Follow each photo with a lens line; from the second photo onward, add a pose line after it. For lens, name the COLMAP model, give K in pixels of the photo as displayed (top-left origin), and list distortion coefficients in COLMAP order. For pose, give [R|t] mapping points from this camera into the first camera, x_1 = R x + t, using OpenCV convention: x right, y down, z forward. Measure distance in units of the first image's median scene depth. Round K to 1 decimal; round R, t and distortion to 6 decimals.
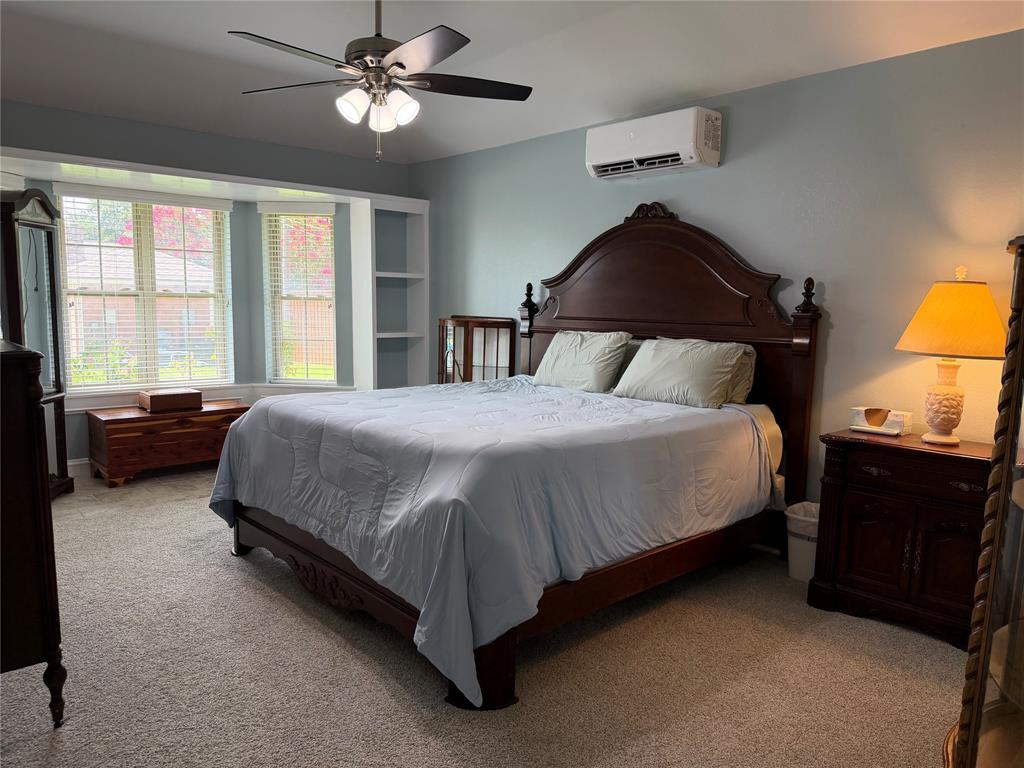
lens RADIAL K [[723.1, 0, 510.4], [0, 723.1, 390.3], [0, 0, 1]] dist [0.112607, -0.171949]
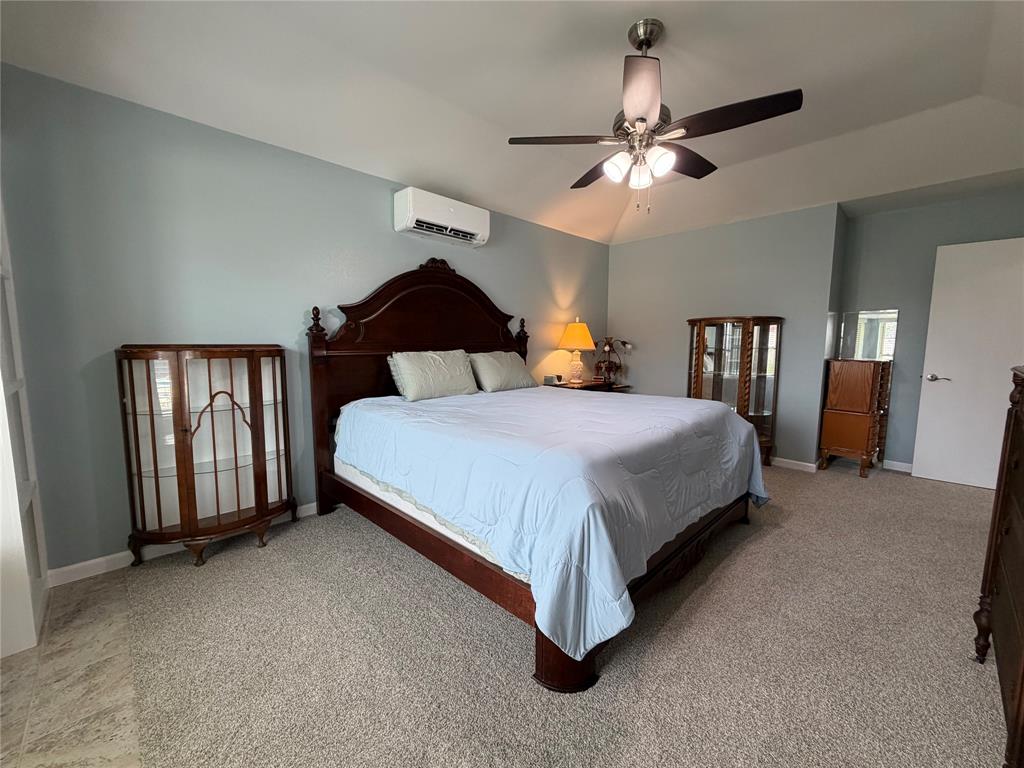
lens RADIAL K [[421.4, 0, 515.0], [0, 421.4, 376.0], [0, 0, 1]] dist [0.001612, 0.000020]
pose [[-0.066809, -0.107134, 0.991997, -0.941072], [0.111261, 0.987218, 0.114111, -0.158340], [-0.991543, 0.117994, -0.054035, 1.338666]]
